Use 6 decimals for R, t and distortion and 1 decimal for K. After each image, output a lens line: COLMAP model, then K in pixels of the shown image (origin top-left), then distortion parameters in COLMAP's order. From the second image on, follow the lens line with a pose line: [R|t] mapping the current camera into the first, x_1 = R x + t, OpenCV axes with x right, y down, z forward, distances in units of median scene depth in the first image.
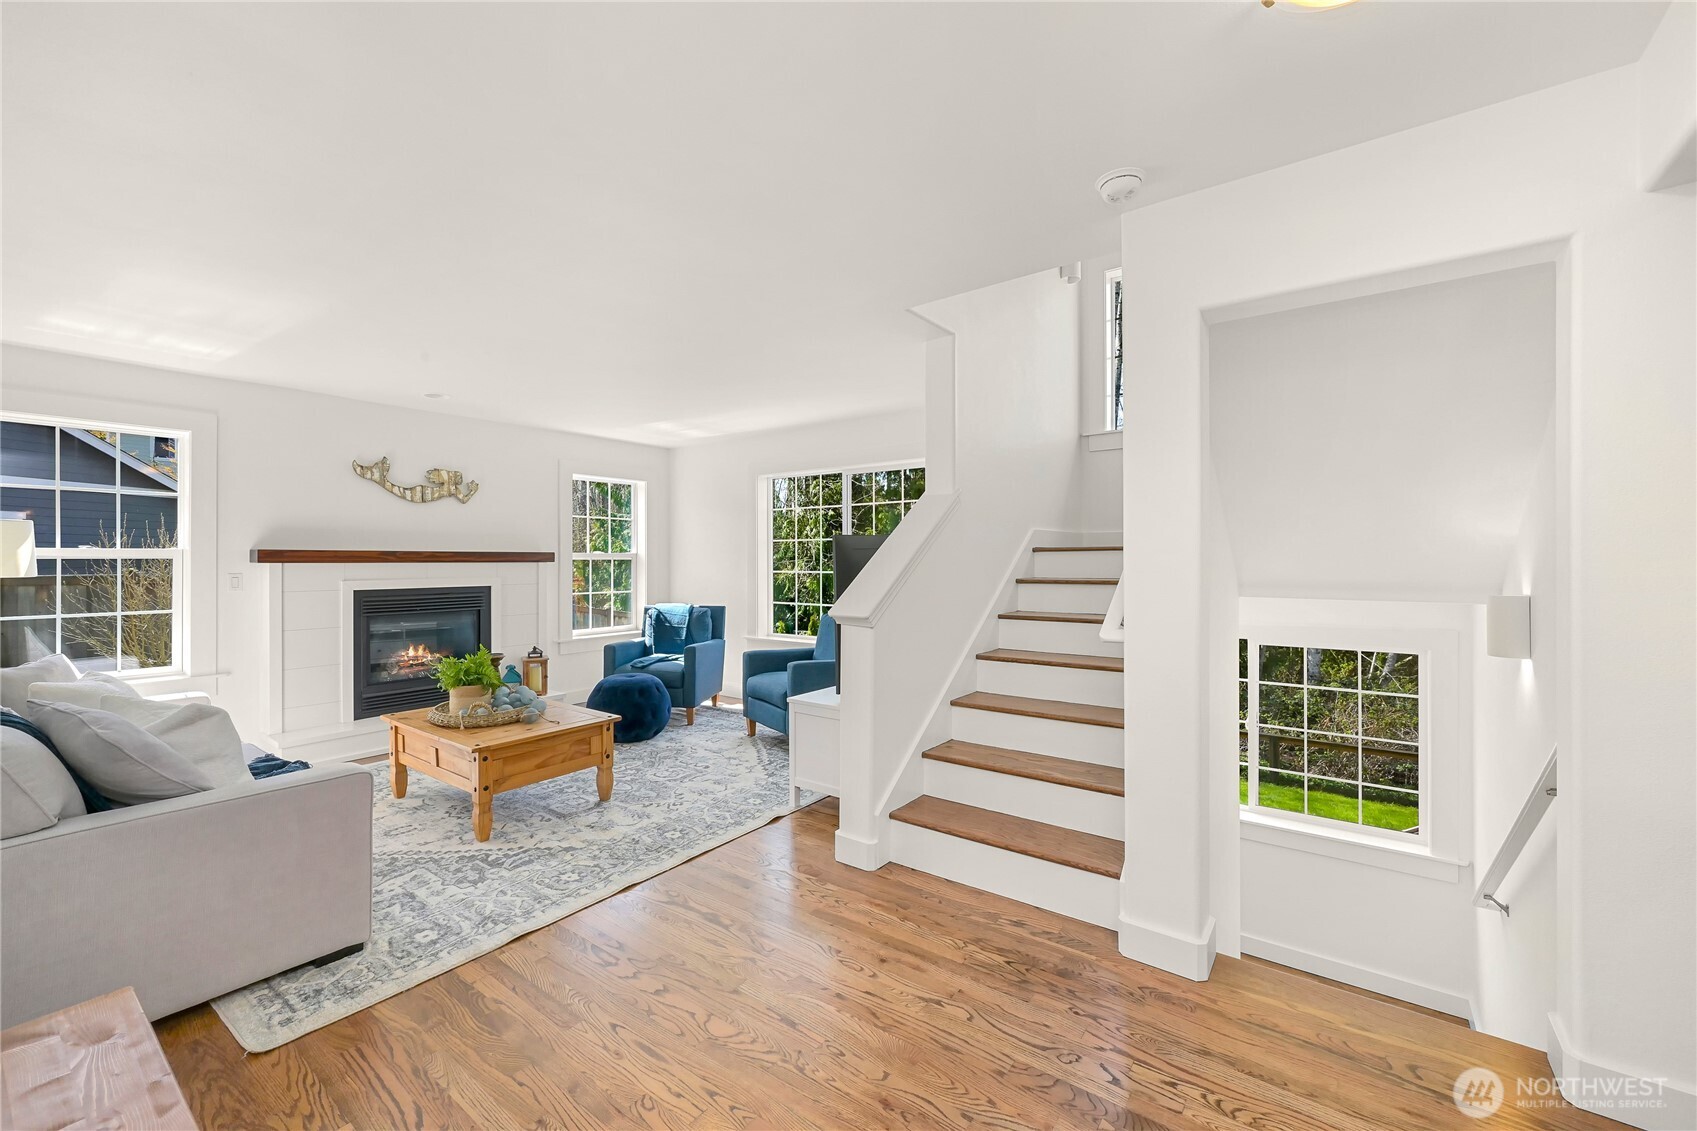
lens RADIAL K [[662.2, 0, 856.0], [0, 662.2, 562.5], [0, 0, 1]] dist [-0.004202, 0.000288]
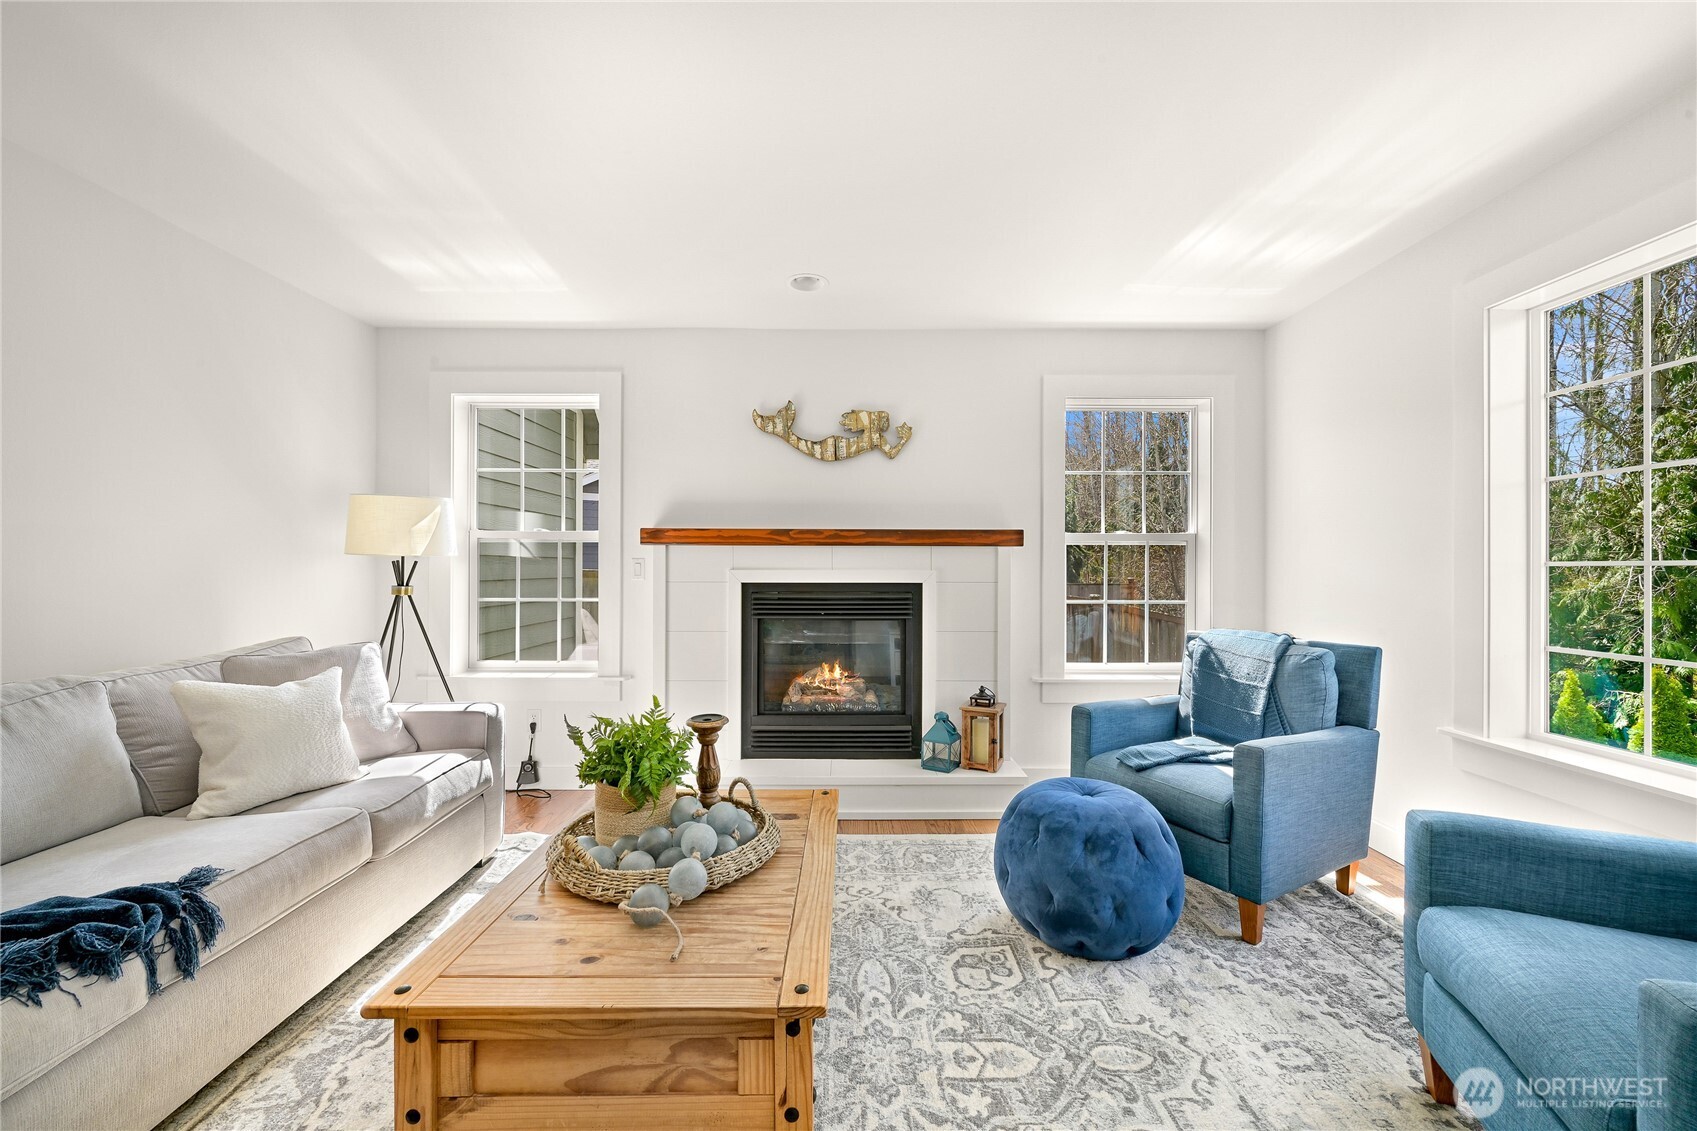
lens RADIAL K [[662.2, 0, 865.5], [0, 662.2, 565.6], [0, 0, 1]] dist [-0.004202, 0.000288]
pose [[0.597600, 0.001338, -0.801794, -0.083663], [-0.007900, 0.999960, -0.004219, 0.026079], [0.801756, 0.008856, 0.597586, 0.688570]]
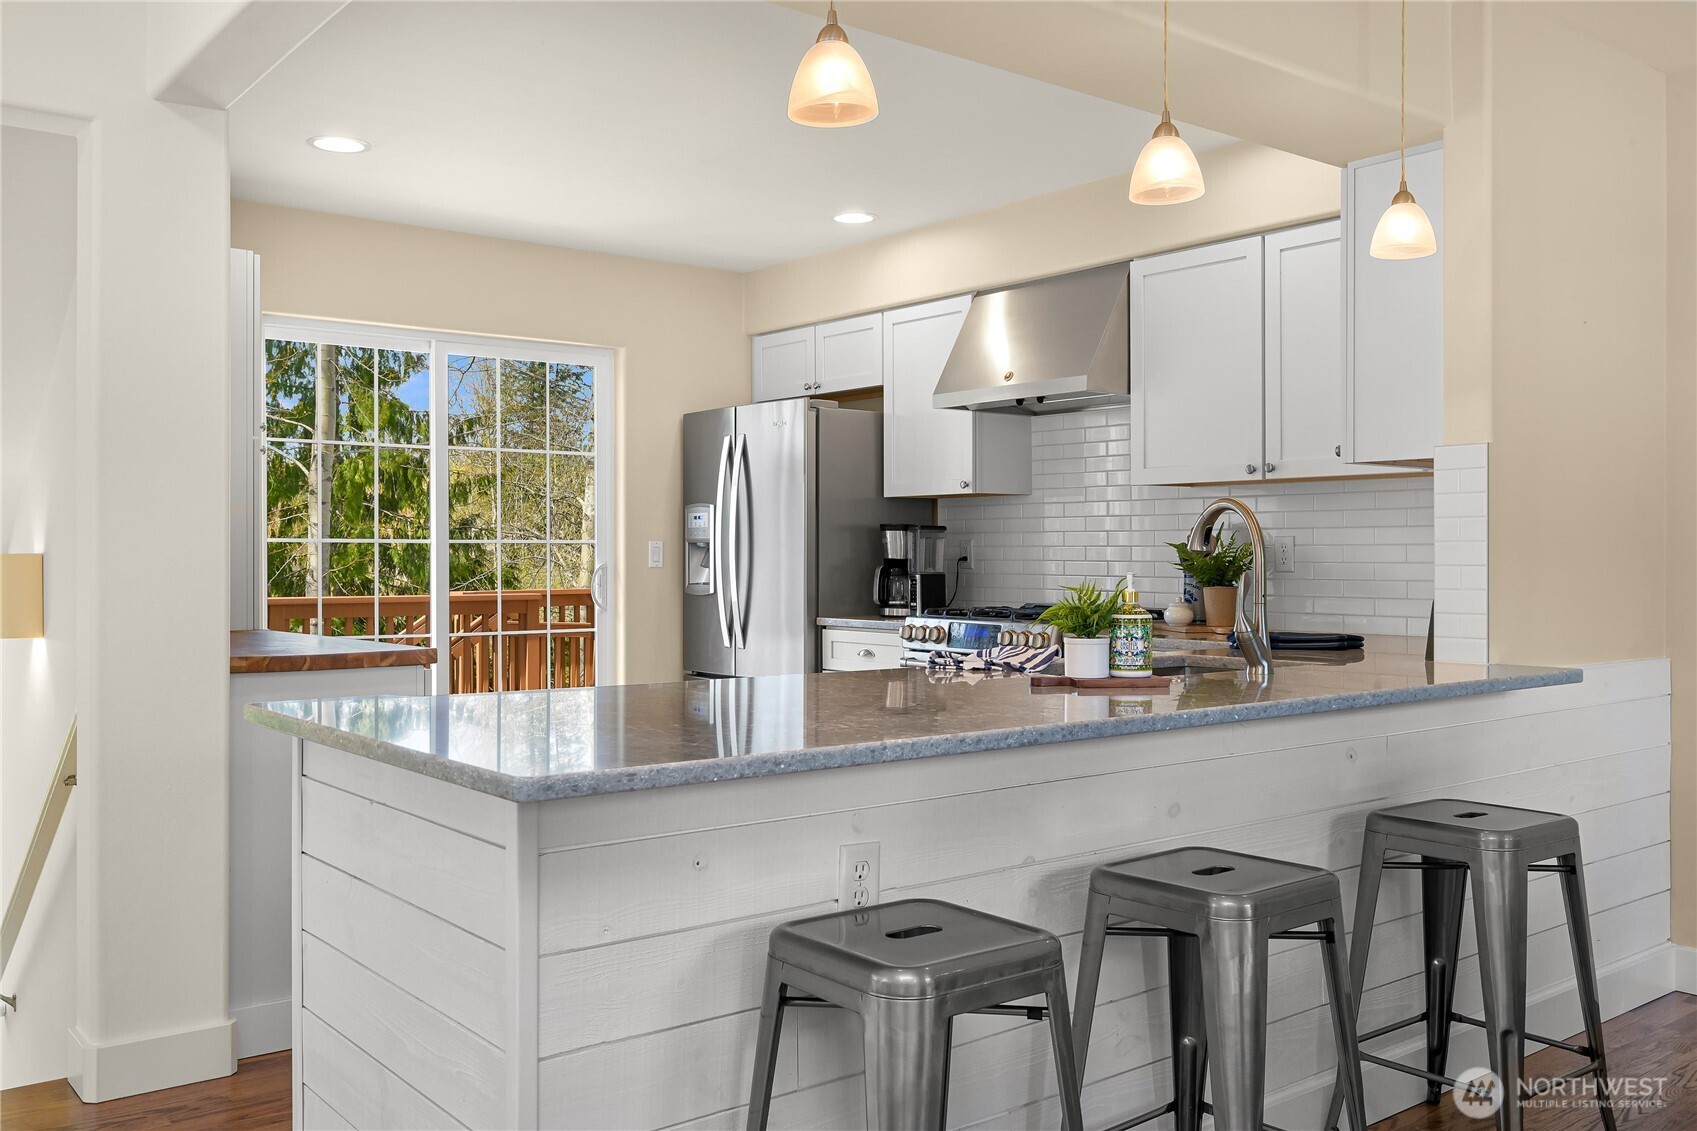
lens RADIAL K [[1448.2, 0, 841.0], [0, 1448.2, 558.5], [0, 0, 1]] dist [-0.000269, -0.003879]
pose [[0.254716, -0.001077, 0.967015, -0.196508], [-0.000166, 0.999999, 0.001158, 0.033360], [-0.967016, -0.000456, 0.254715, -0.171078]]
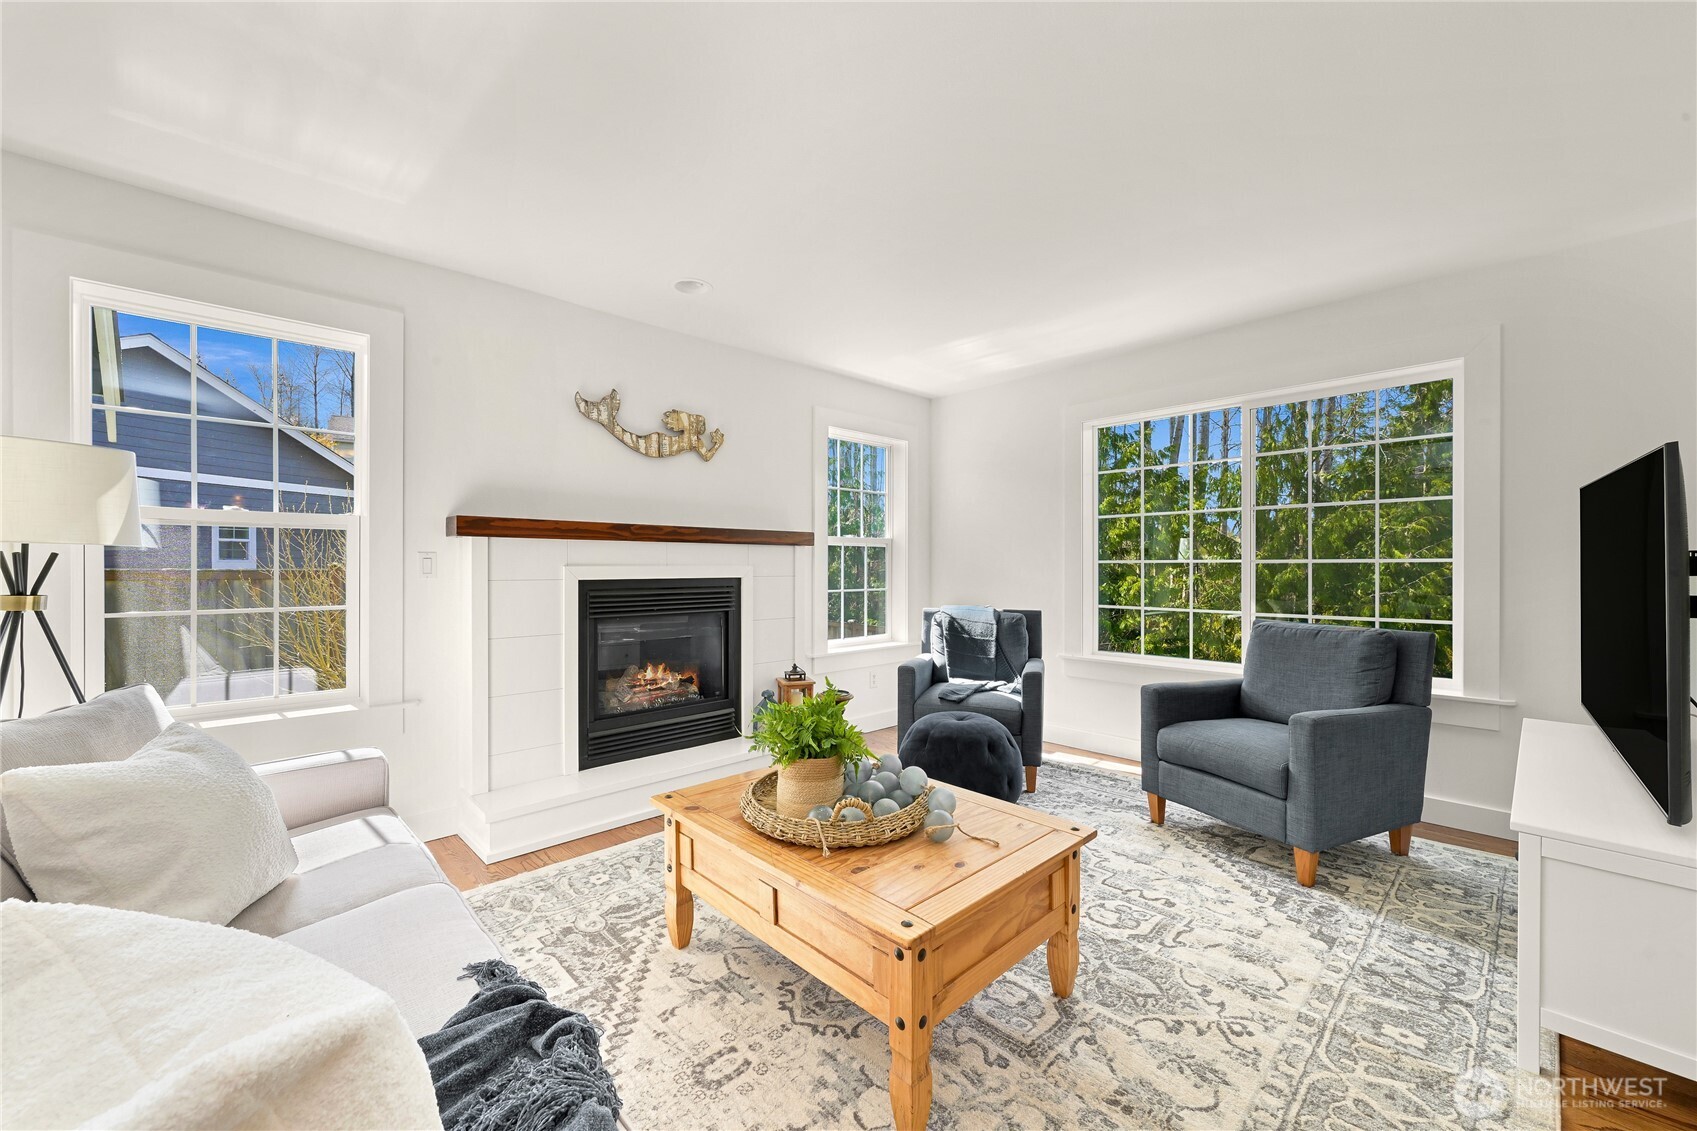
lens RADIAL K [[662.2, 0, 853.3], [0, 662.2, 562.2], [0, 0, 1]] dist [-0.004202, 0.000288]
pose [[0.983810, 0.002181, -0.179201, -0.369011], [-0.003452, 0.999971, -0.006780, 0.028284], [0.179182, 0.007288, 0.983789, 0.390489]]
